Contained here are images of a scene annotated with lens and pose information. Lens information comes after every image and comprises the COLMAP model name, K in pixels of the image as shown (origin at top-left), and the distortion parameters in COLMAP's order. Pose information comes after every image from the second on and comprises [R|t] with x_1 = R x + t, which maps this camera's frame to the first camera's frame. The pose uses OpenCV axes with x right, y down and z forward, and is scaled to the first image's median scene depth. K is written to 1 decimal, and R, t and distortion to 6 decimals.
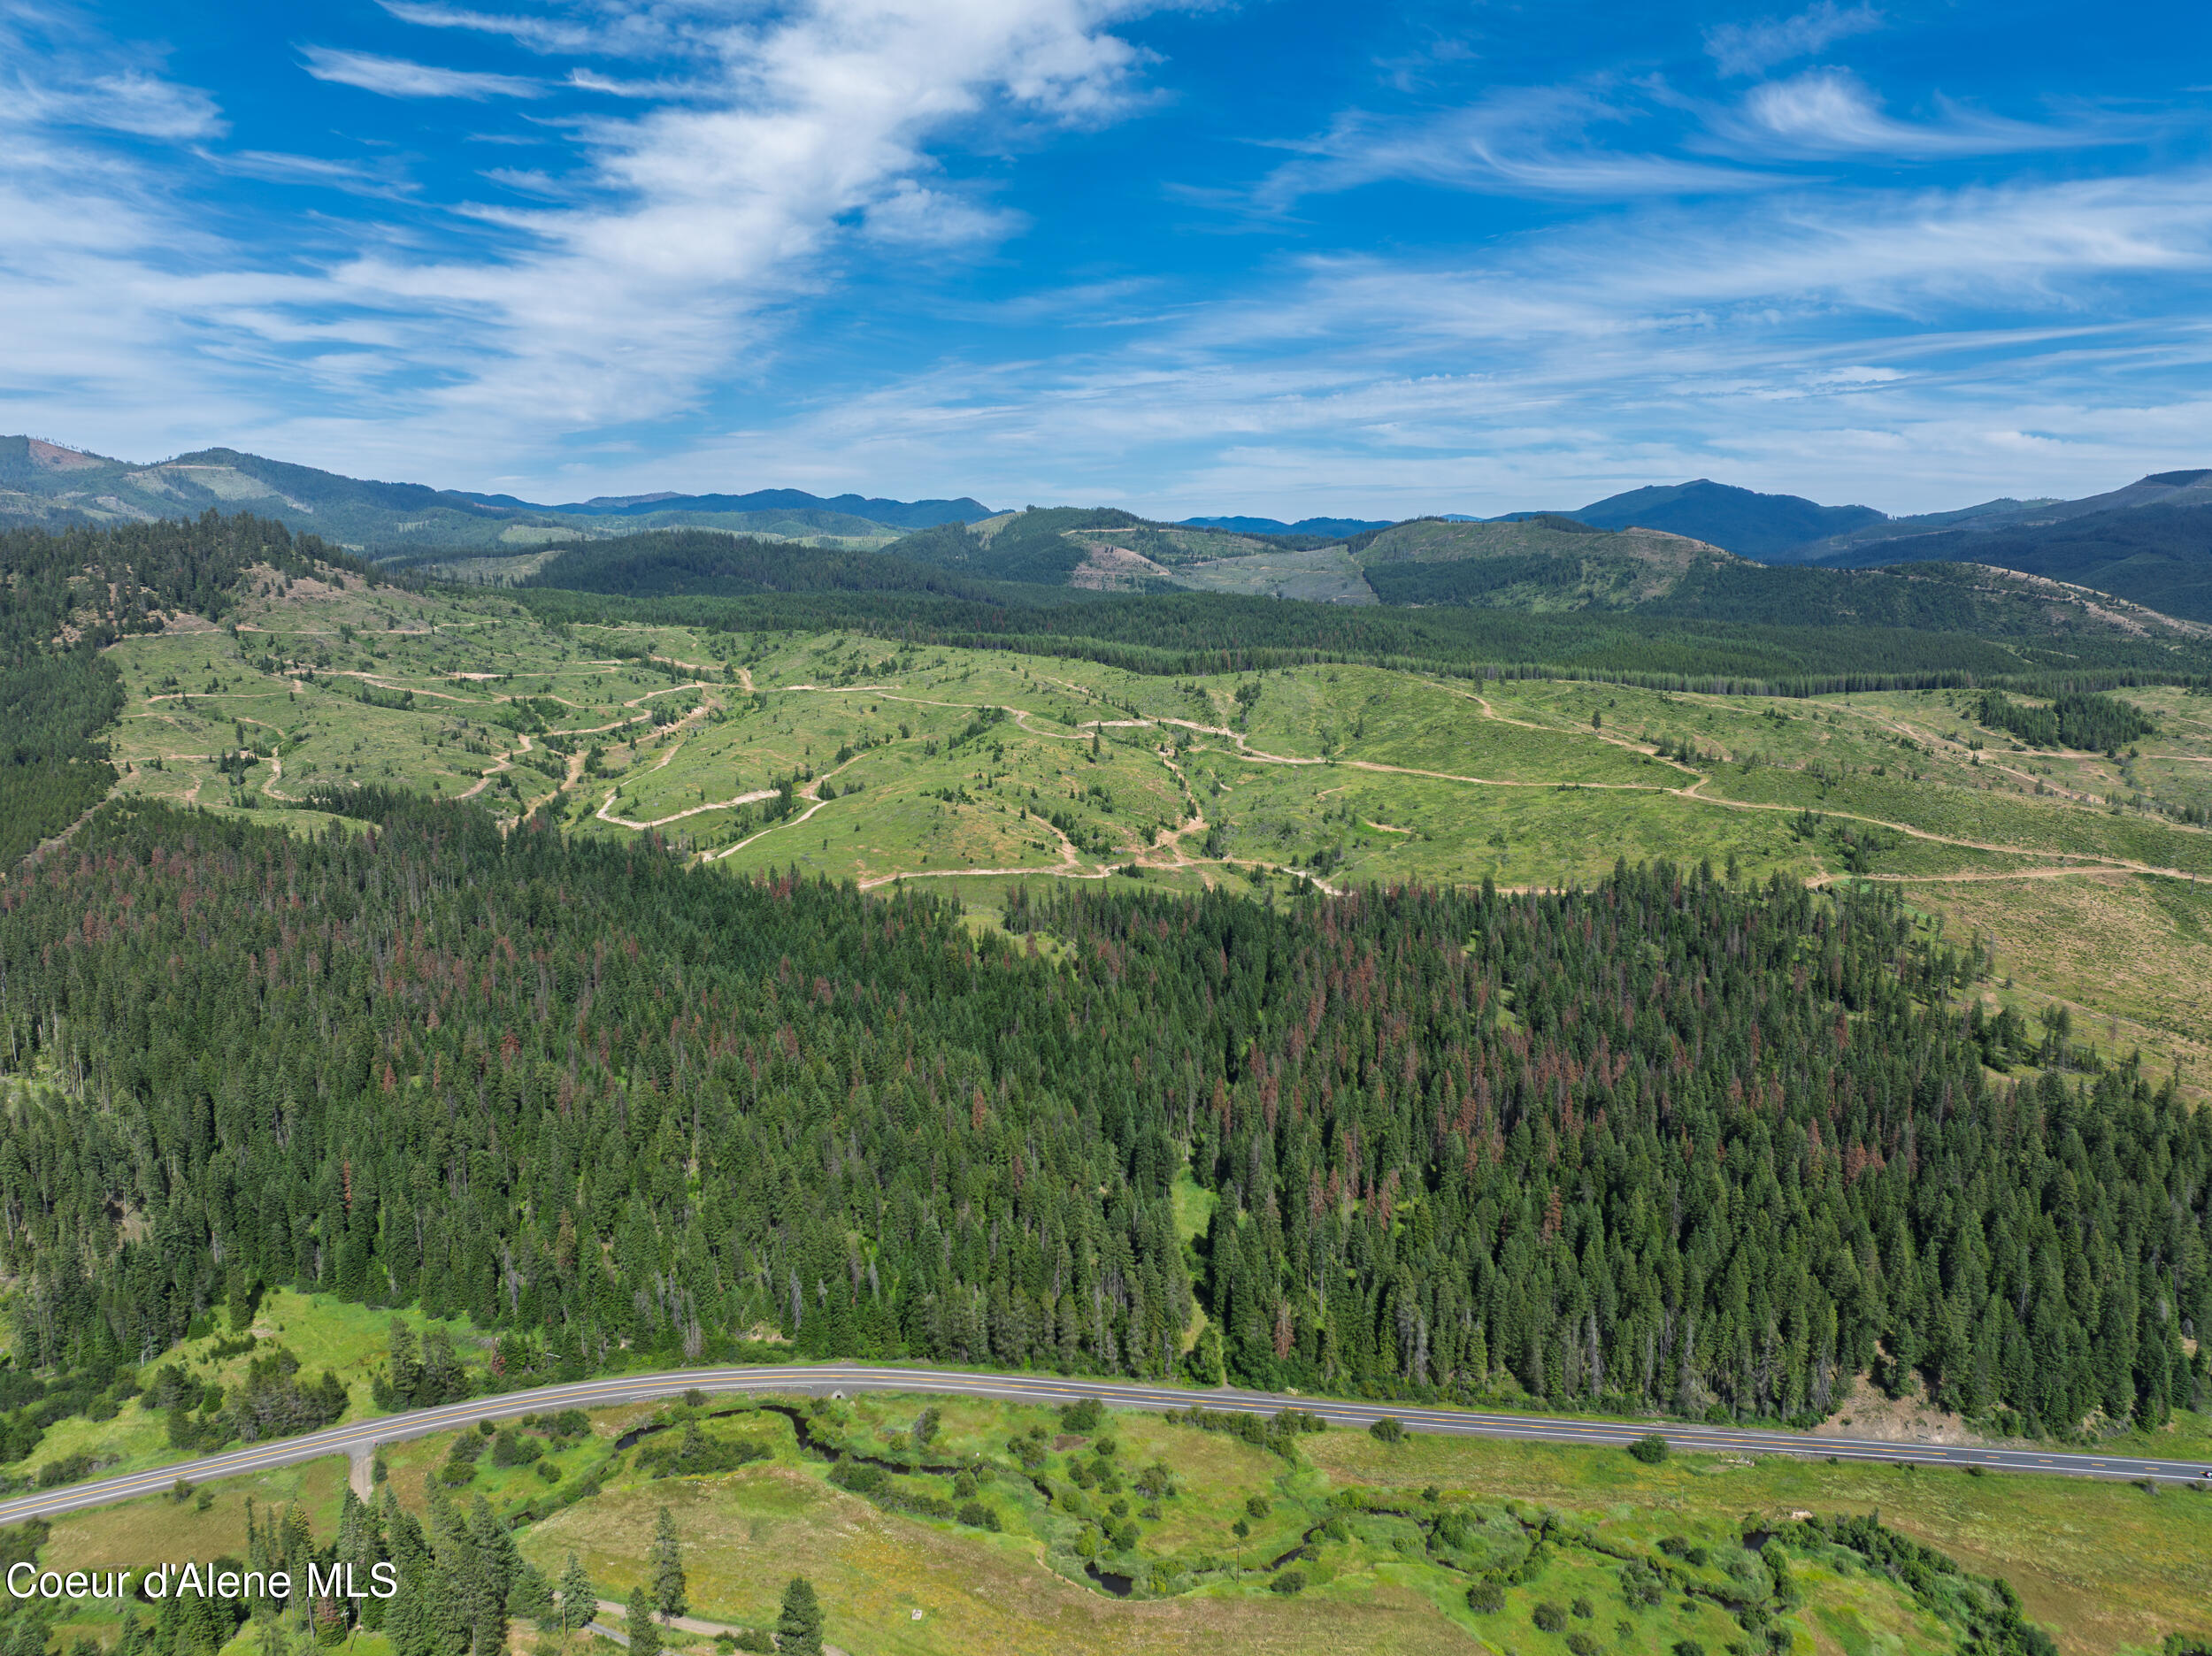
lens RADIAL K [[1575.0, 0, 1106.0], [0, 1575.0, 828.0], [0, 0, 1]] dist [-0.047207, 0.035300]
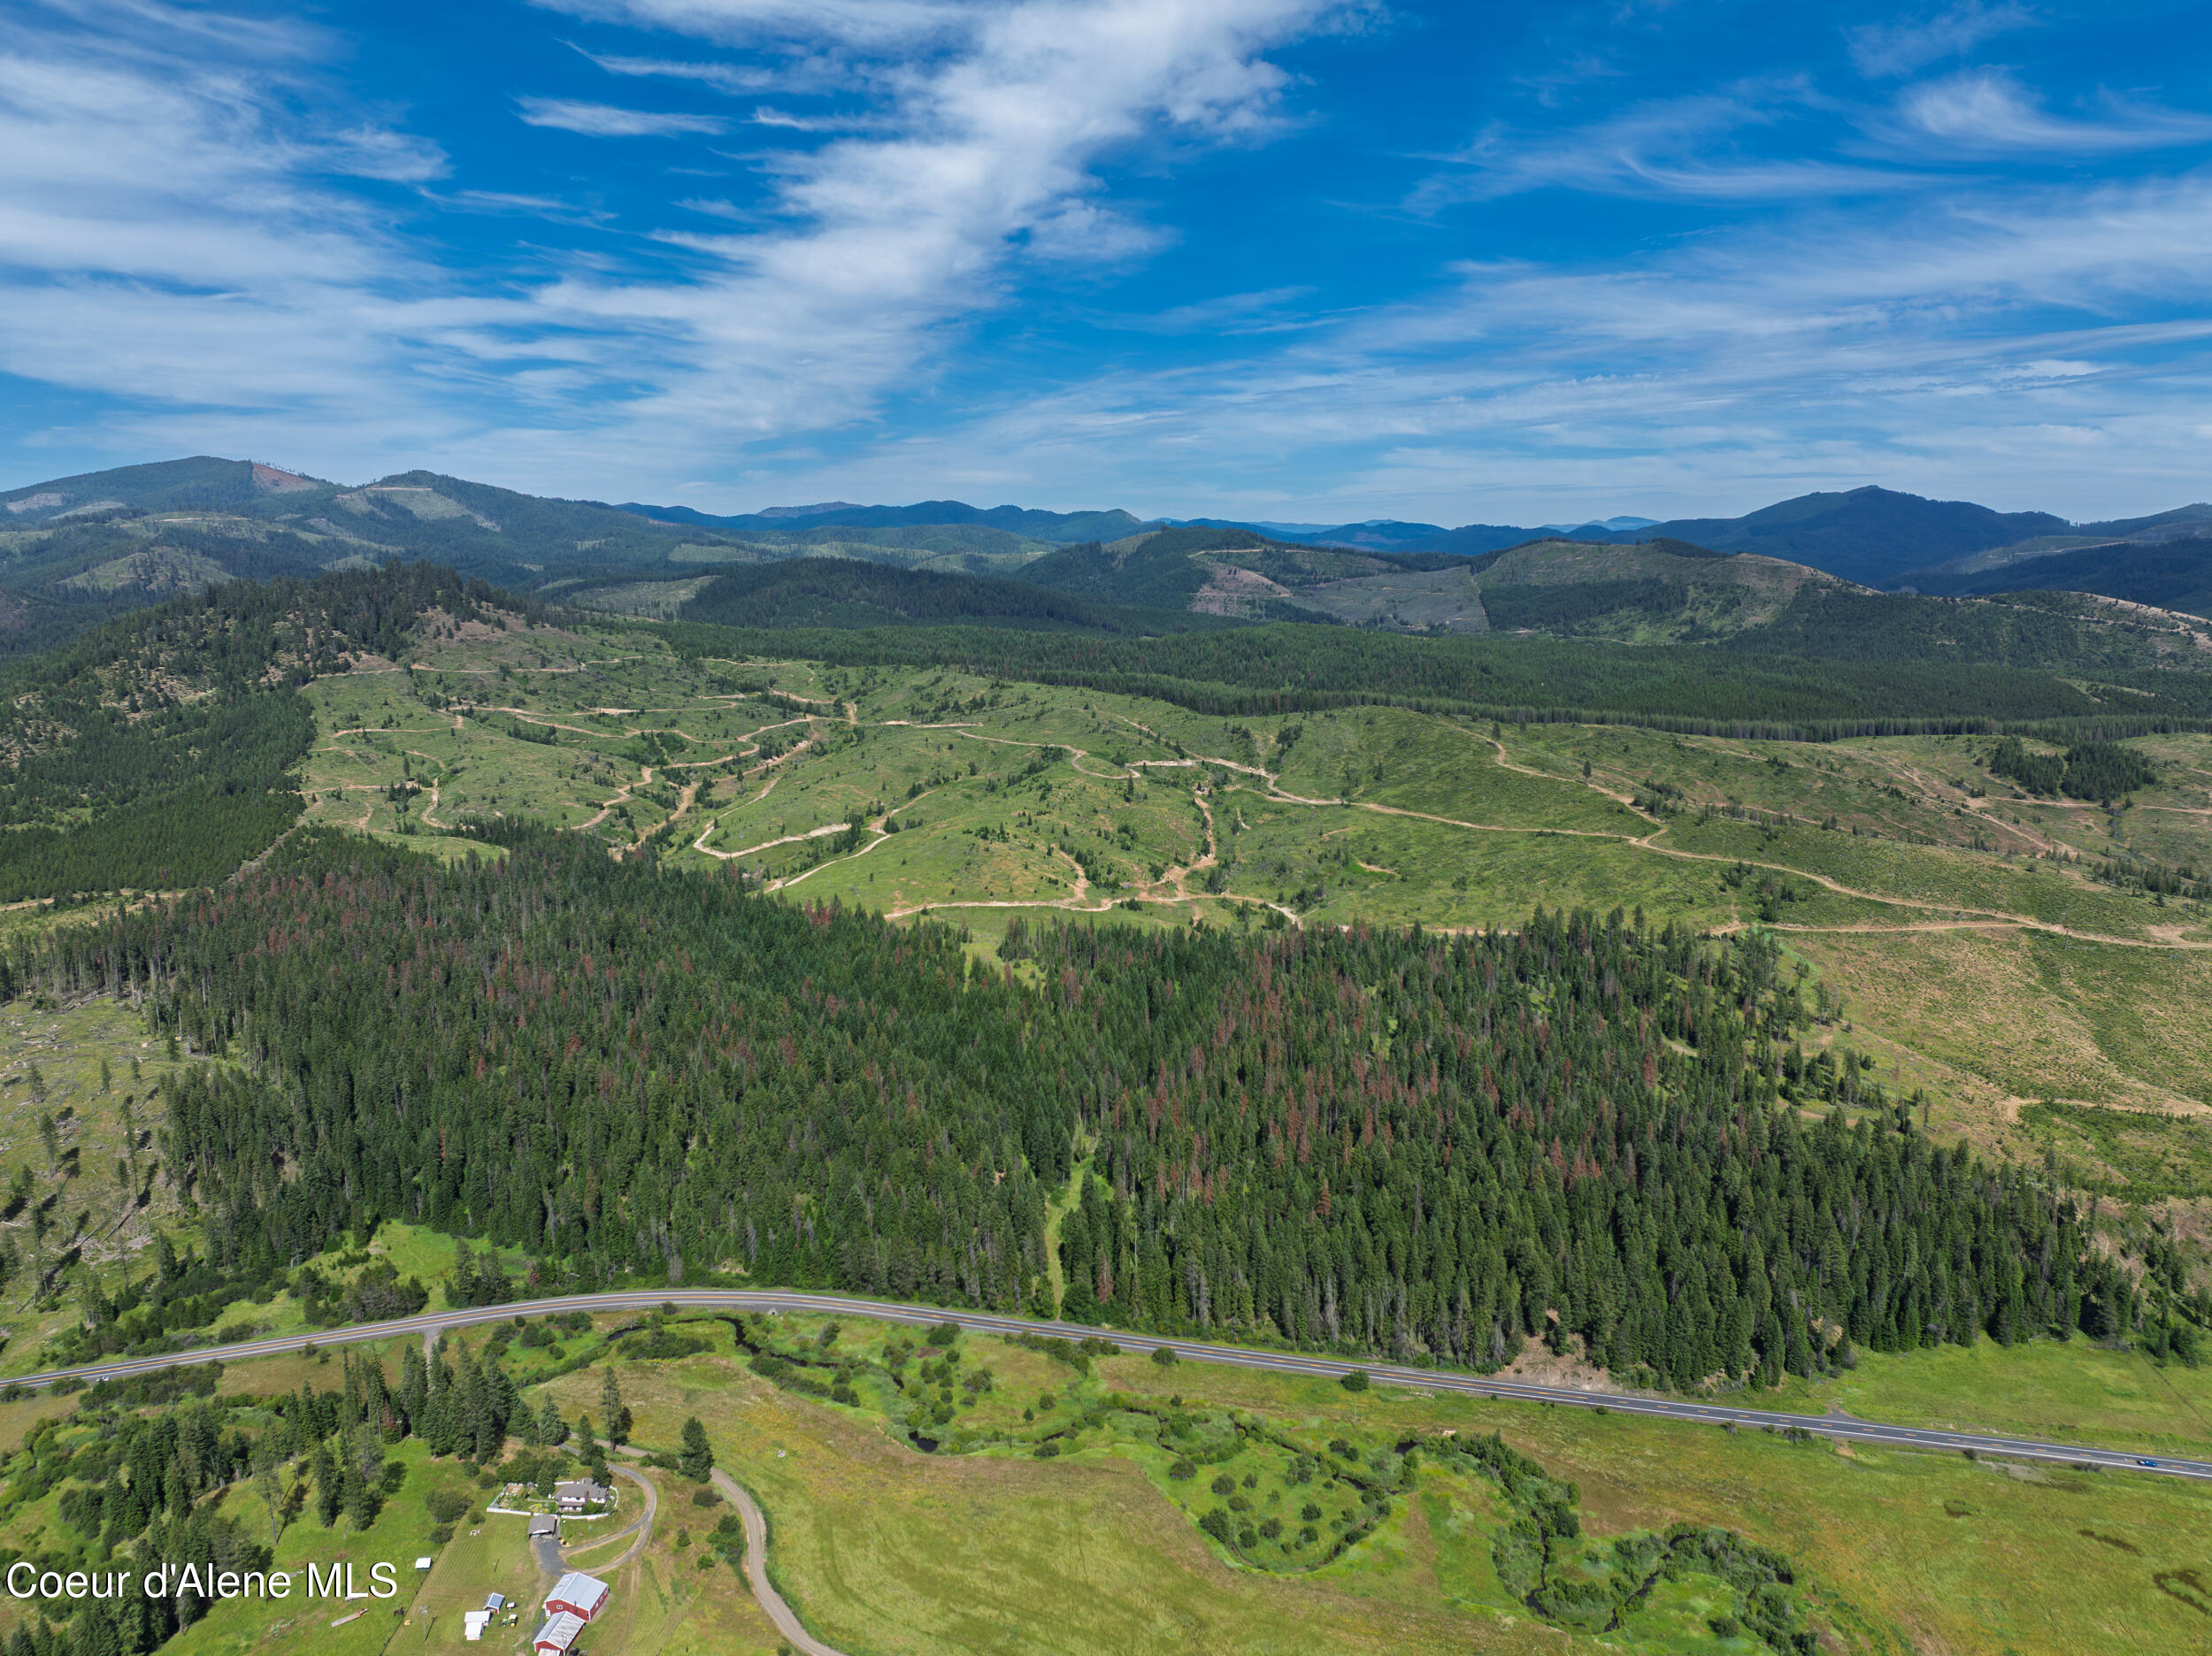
lens RADIAL K [[1595.8, 0, 1078.6], [0, 1595.8, 829.5], [0, 0, 1]] dist [-0.013839, -0.002093]
pose [[0.991963, 0.012642, -0.125896, 0.119191], [-0.012677, 0.999920, 0.000523, -0.026544], [0.125893, 0.001077, 0.992043, -0.152134]]
